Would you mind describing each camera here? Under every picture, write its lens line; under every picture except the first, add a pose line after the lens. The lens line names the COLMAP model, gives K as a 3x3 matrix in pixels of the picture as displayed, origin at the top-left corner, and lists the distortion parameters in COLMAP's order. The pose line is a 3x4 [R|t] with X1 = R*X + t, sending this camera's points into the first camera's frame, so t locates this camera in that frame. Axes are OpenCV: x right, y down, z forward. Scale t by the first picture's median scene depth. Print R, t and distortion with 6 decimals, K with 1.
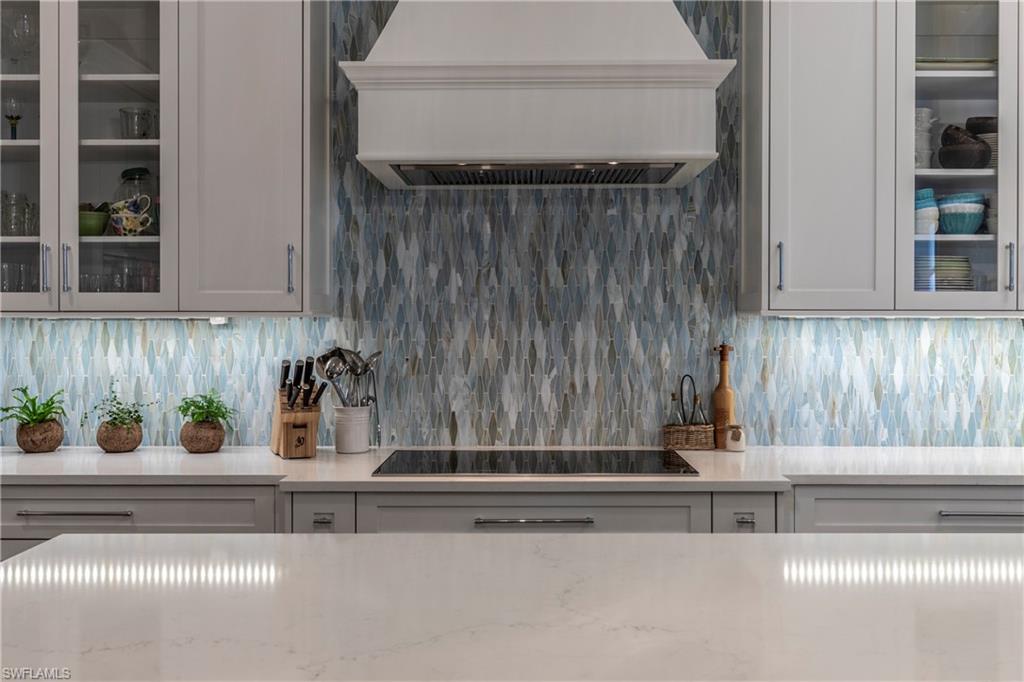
lens RADIAL K [[1007.4, 0, 521.8], [0, 1007.4, 331.5], [0, 0, 1]] dist [0.005334, 0.000000]
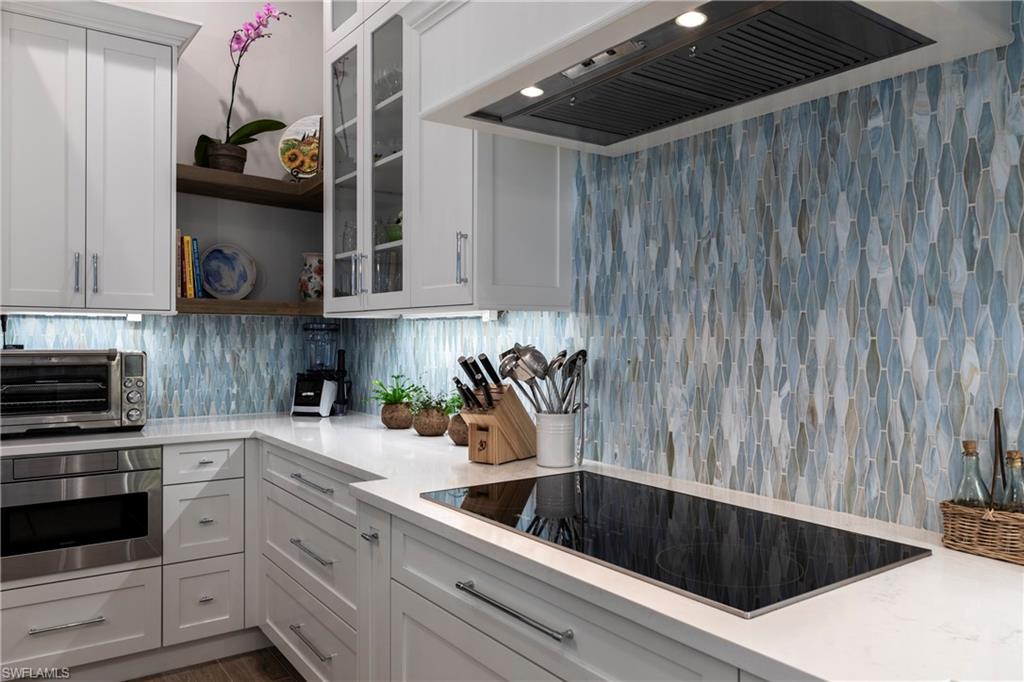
lens RADIAL K [[752.2, 0, 509.7], [0, 752.2, 345.7], [0, 0, 1]] dist [0.008230, -0.004740]
pose [[0.573743, 0.012673, -0.818937, 0.329821], [-0.011464, 0.999907, 0.007442, 0.011262], [0.818955, 0.005118, 0.573835, 0.571498]]
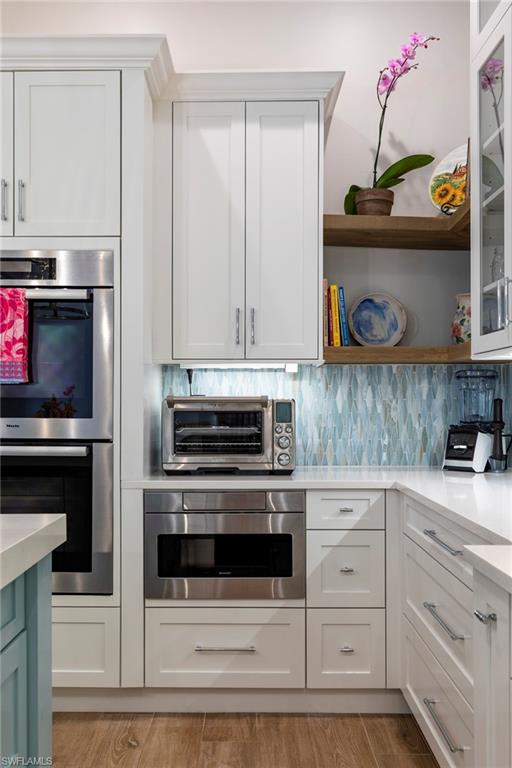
lens RADIAL K [[711.3, 0, 221.3], [0, 711.3, 410.6], [0, 0, 1]] dist [0.005760, 0.000000]
pose [[-0.030377, 0.009107, -0.999497, 0.235233], [-0.004467, 0.999947, 0.009246, 0.034757], [0.999529, 0.004746, -0.030335, 0.660950]]
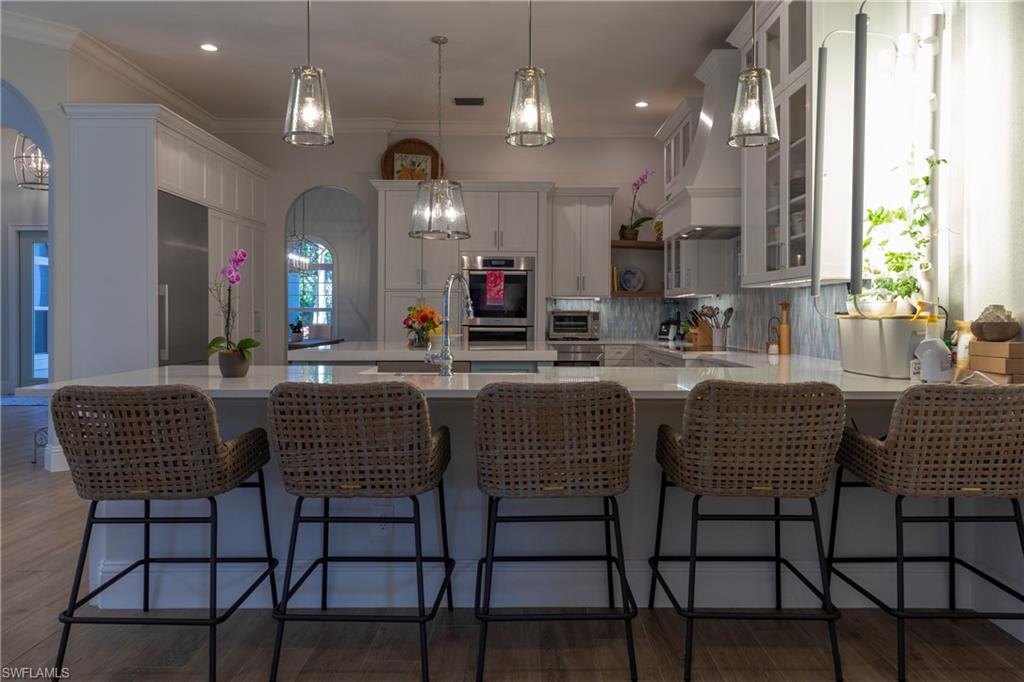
lens RADIAL K [[752.2, 0, 509.4], [0, 752.2, 333.0], [0, 0, 1]] dist [0.008230, -0.004740]
pose [[0.000683, 0.025425, -0.999677, 1.678861], [-0.008127, 0.999644, 0.025418, 0.038309], [0.999967, 0.008107, 0.000890, 0.446789]]
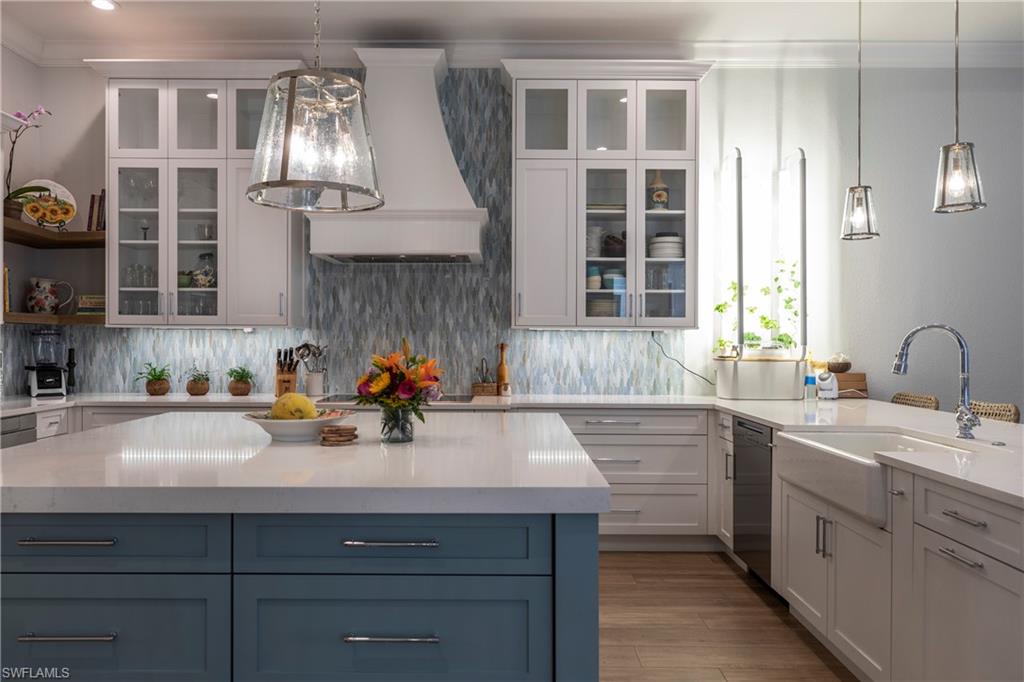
lens RADIAL K [[752.2, 0, 520.2], [0, 752.2, 350.6], [0, 0, 1]] dist [0.008230, -0.004740]
pose [[0.999891, 0.004408, 0.014092, 0.212355], [-0.004477, 0.999978, 0.004920, 0.019944], [-0.014070, -0.004982, 0.999889, -0.487326]]
